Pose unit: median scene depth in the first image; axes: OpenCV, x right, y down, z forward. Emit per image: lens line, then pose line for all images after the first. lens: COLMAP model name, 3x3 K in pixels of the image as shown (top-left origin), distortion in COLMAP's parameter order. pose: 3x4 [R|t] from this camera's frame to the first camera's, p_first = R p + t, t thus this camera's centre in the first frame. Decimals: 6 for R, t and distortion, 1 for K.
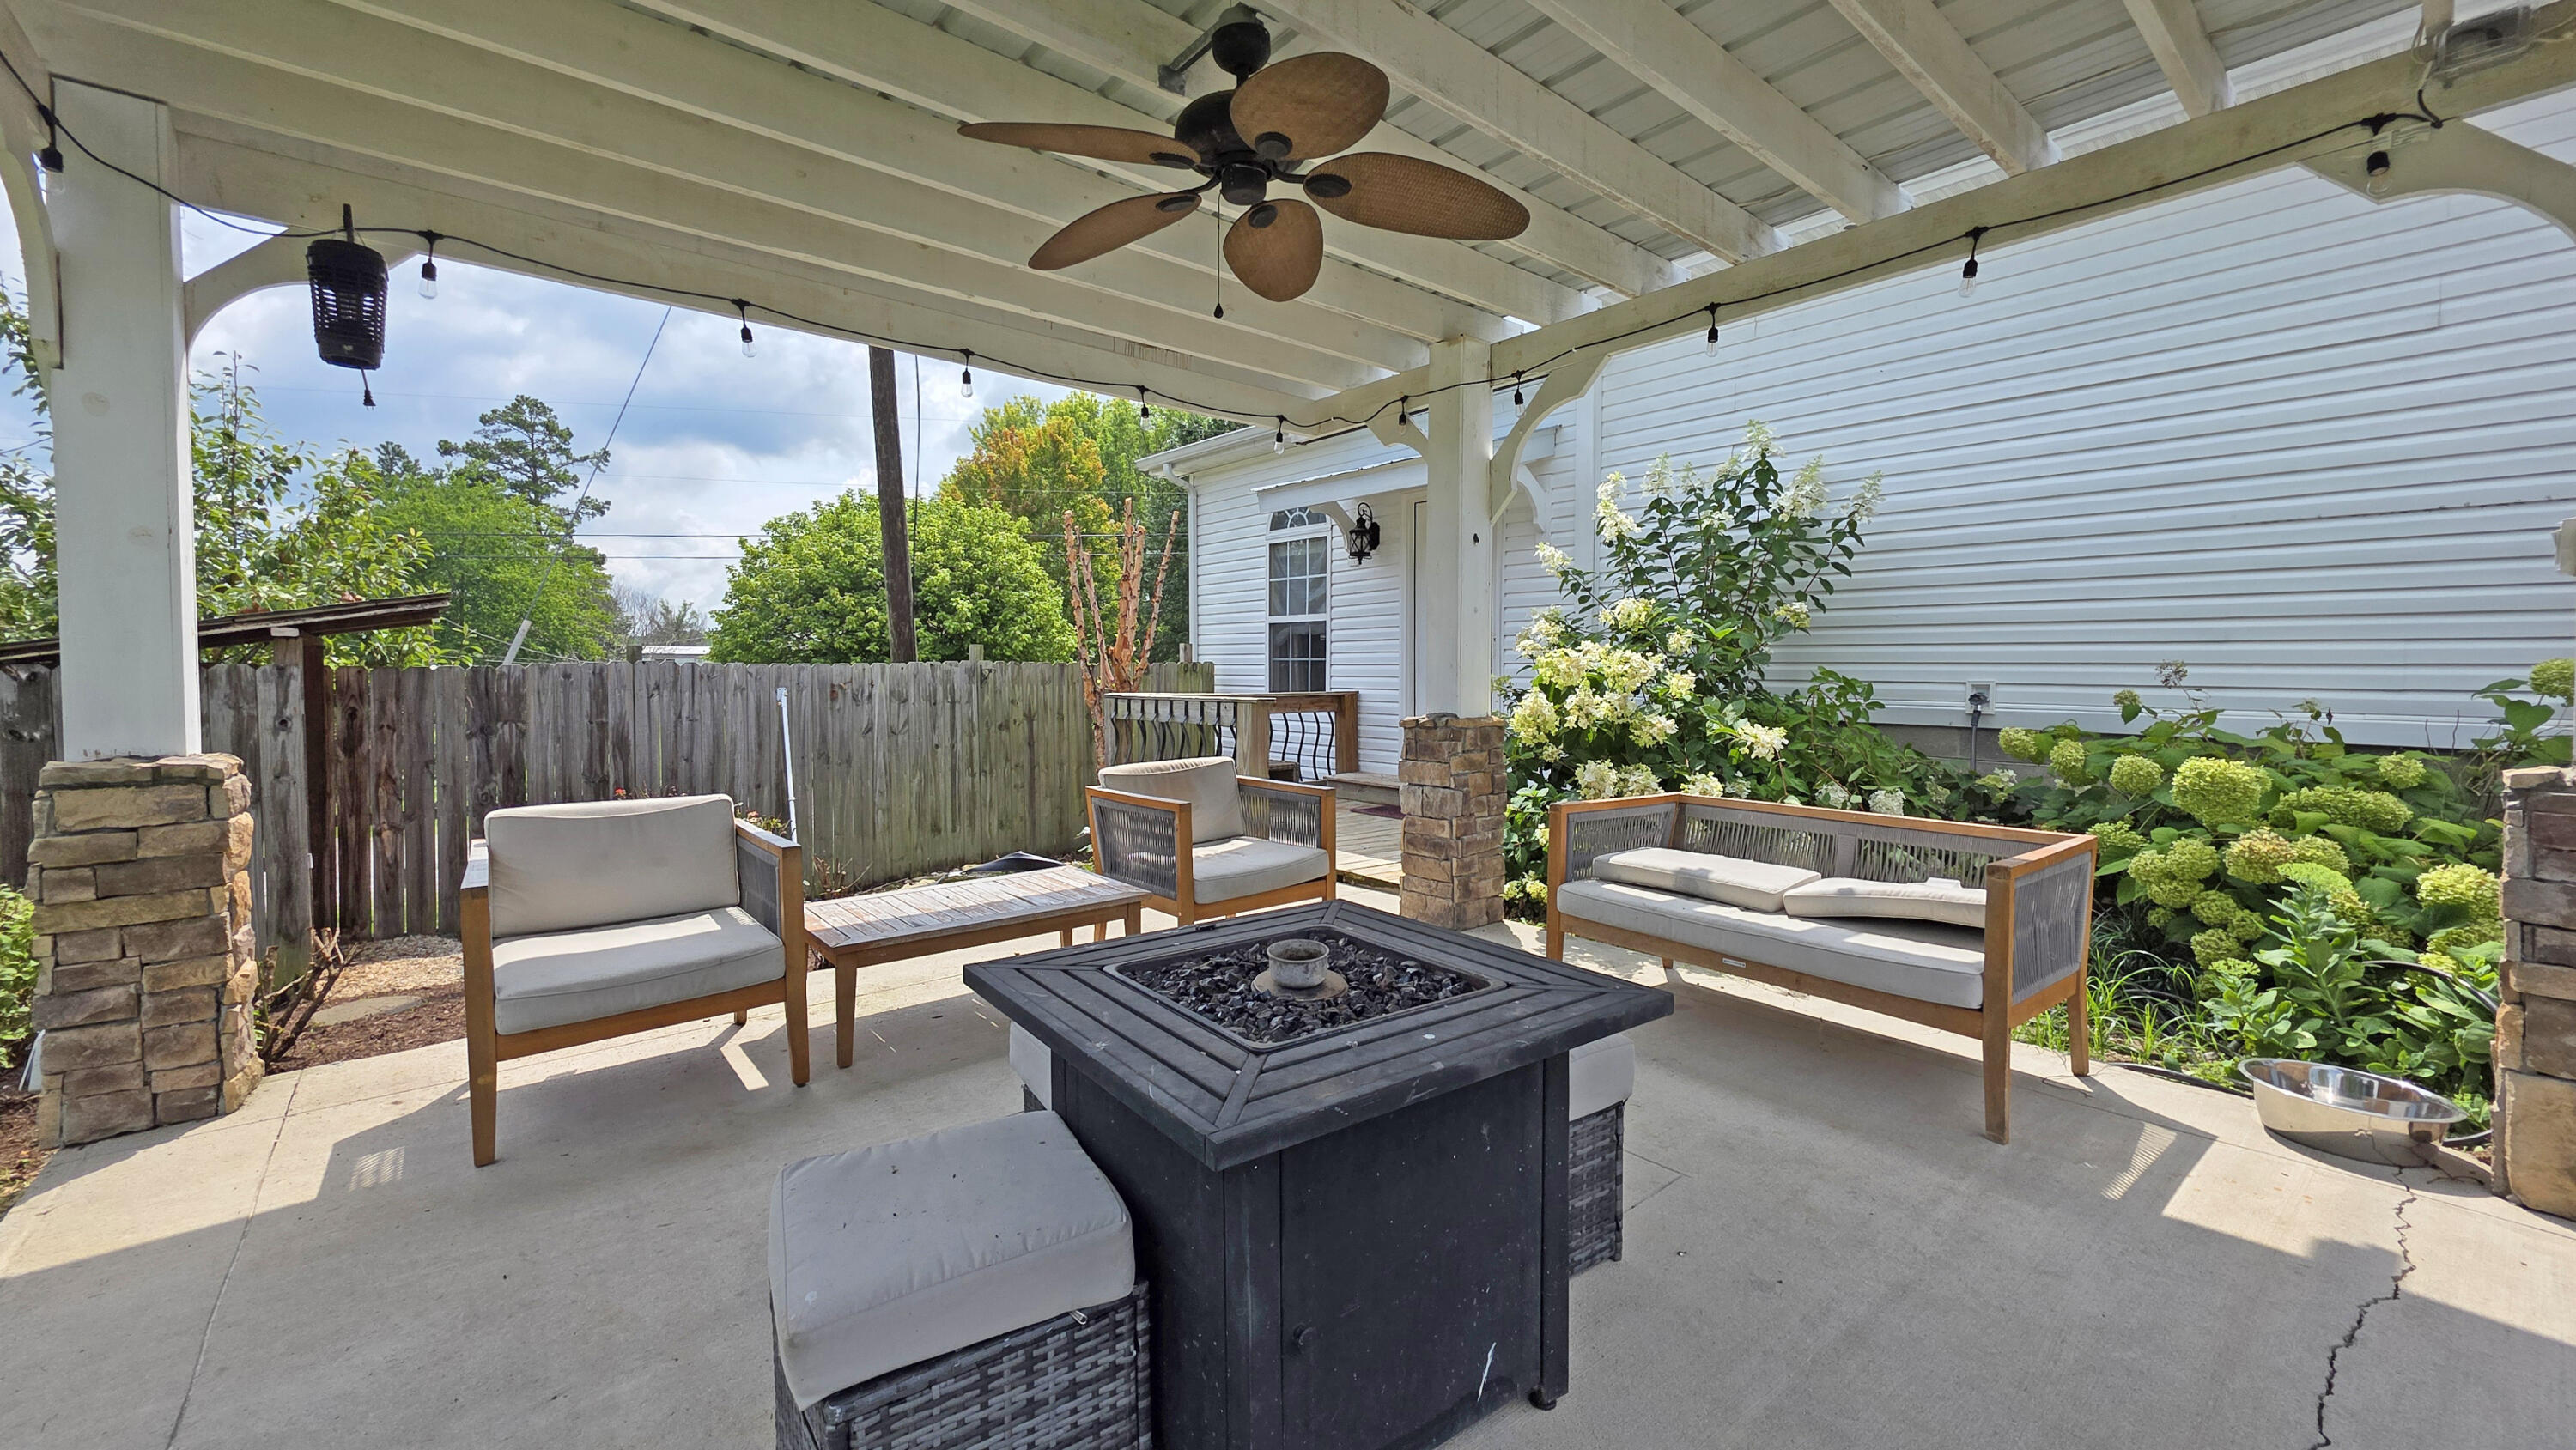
lens RADIAL K [[995.9, 0, 1288.6], [0, 995.9, 716.7], [0, 0, 1]] dist [0.000186, 0.000003]
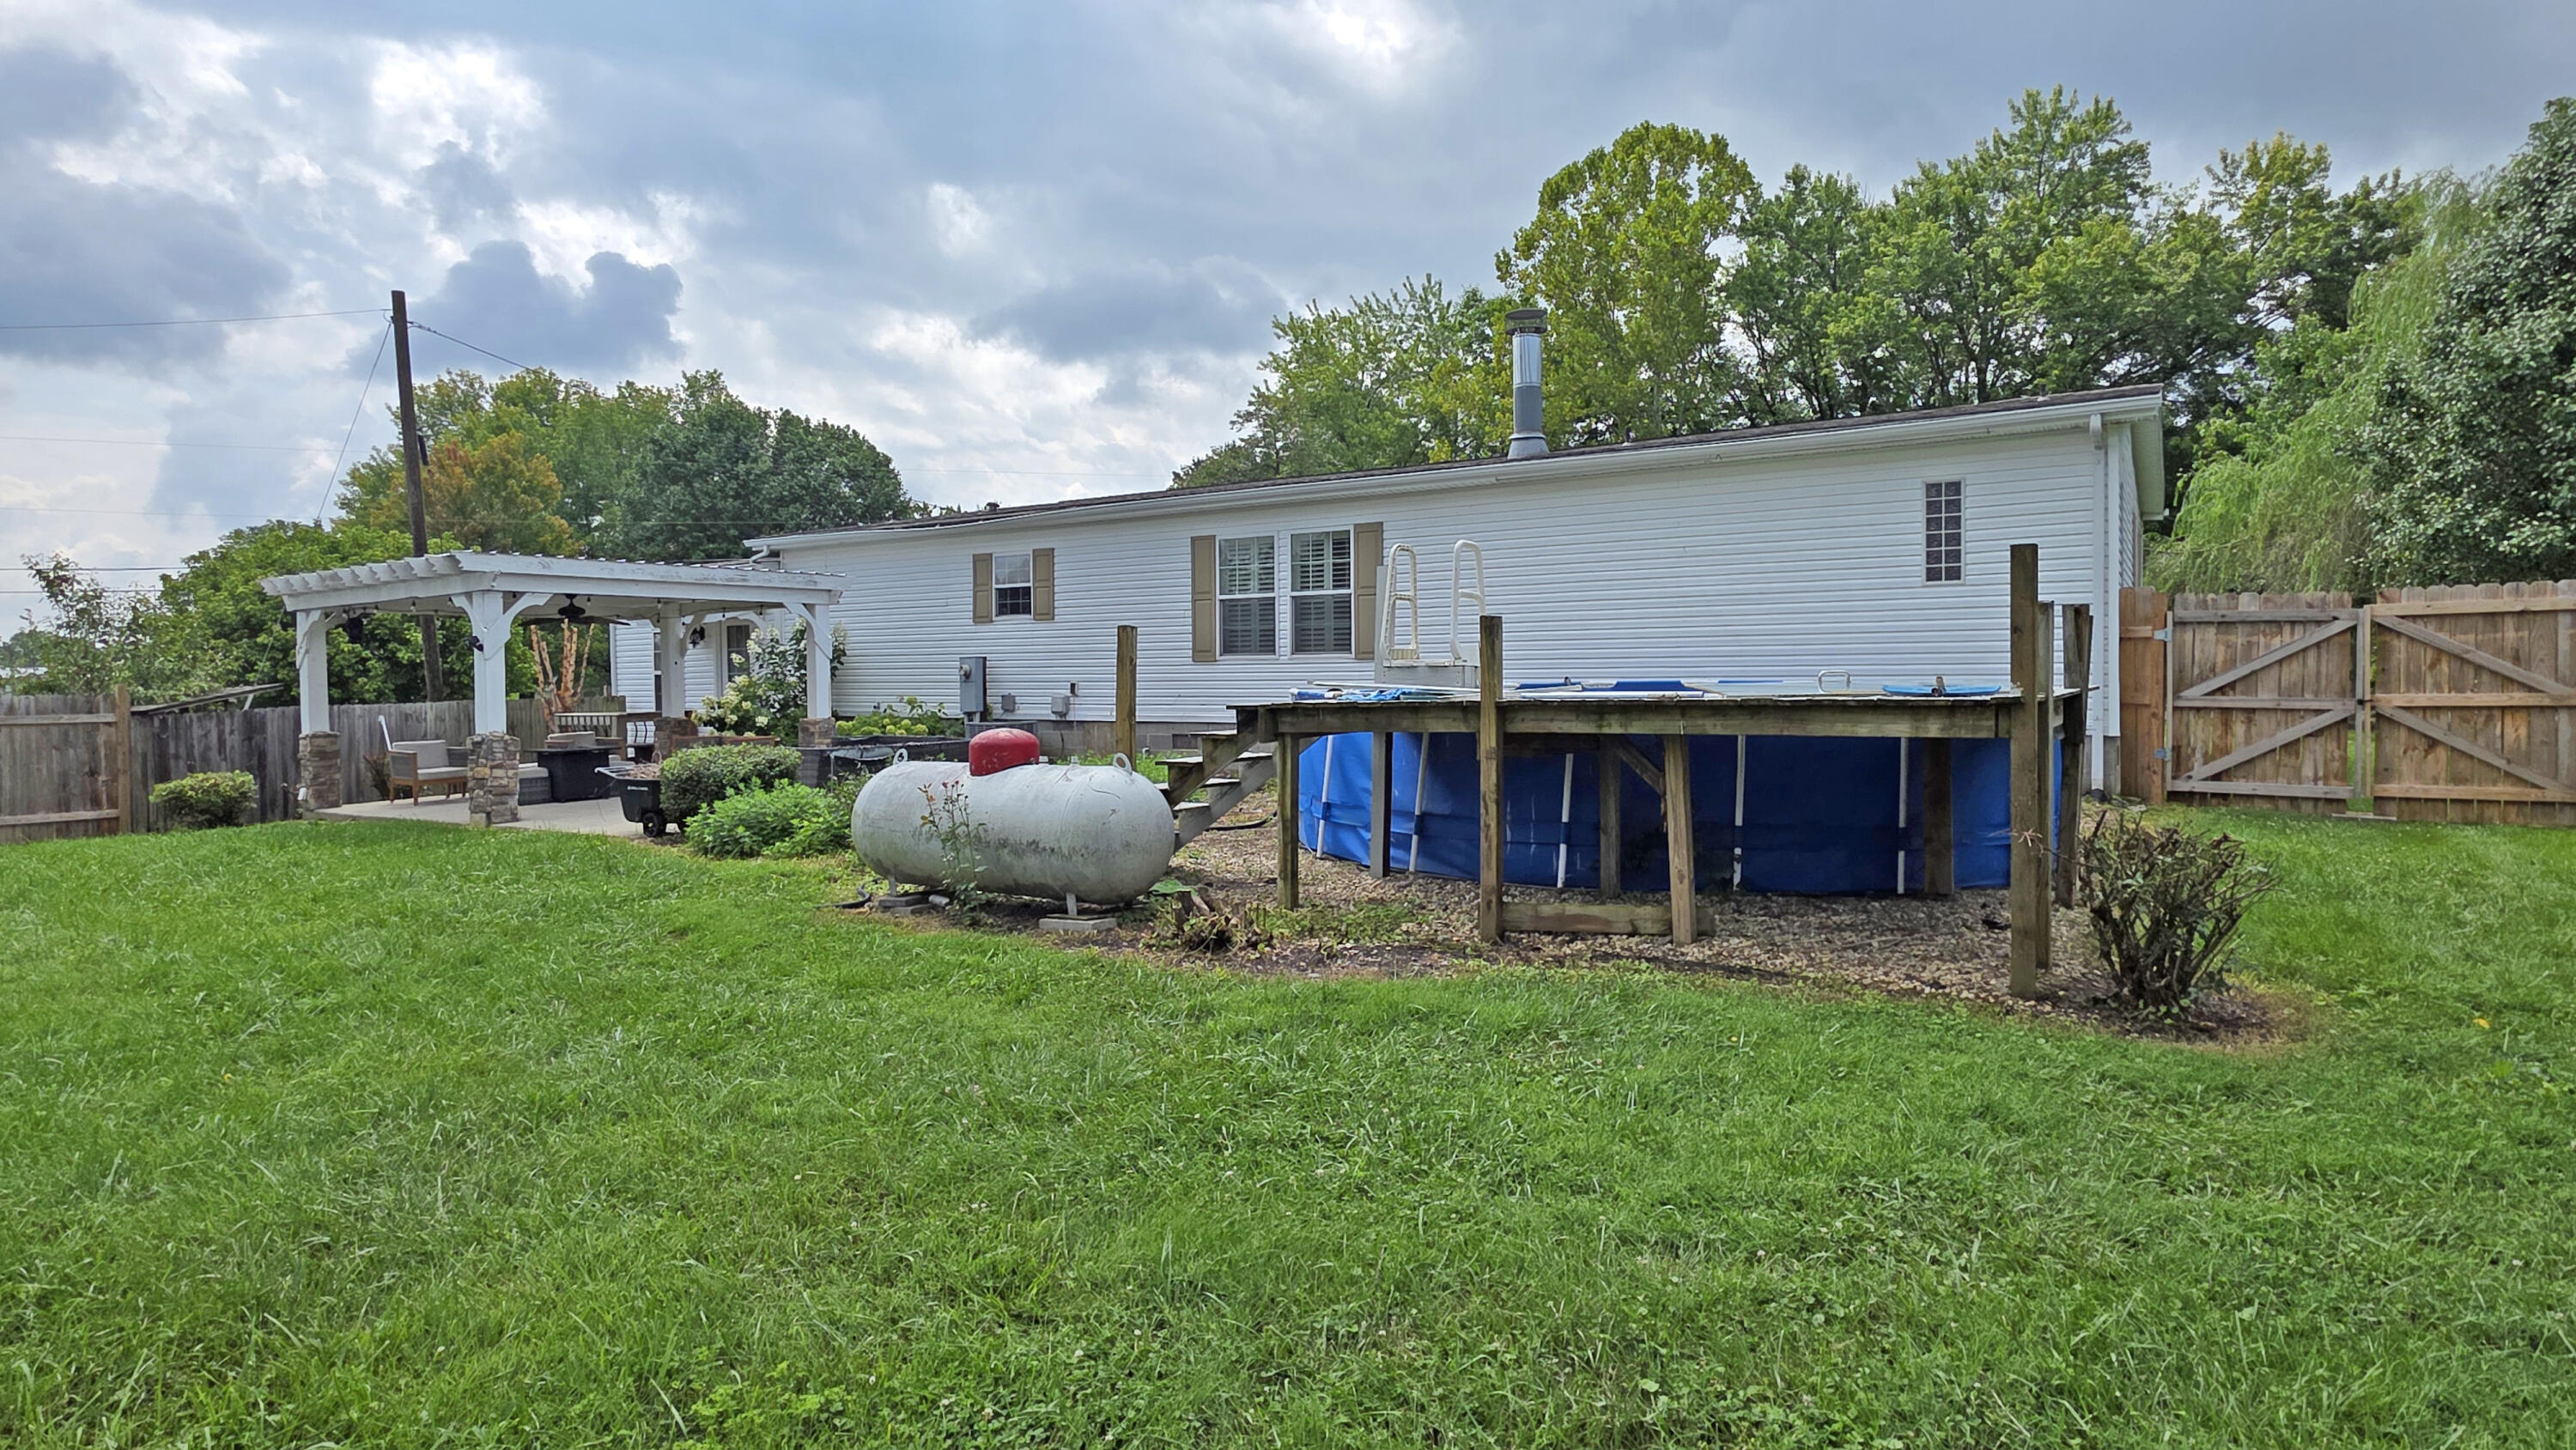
lens RADIAL K [[1299.8, 0, 1292.6], [0, 1299.8, 721.7], [0, 0, 1]] dist [0.000403, 0.000035]
pose [[0.950308, -0.031840, 0.309678, 0.355390], [0.035060, 0.999374, -0.004836, 0.049312], [-0.309330, 0.015453, 0.950829, -1.683073]]
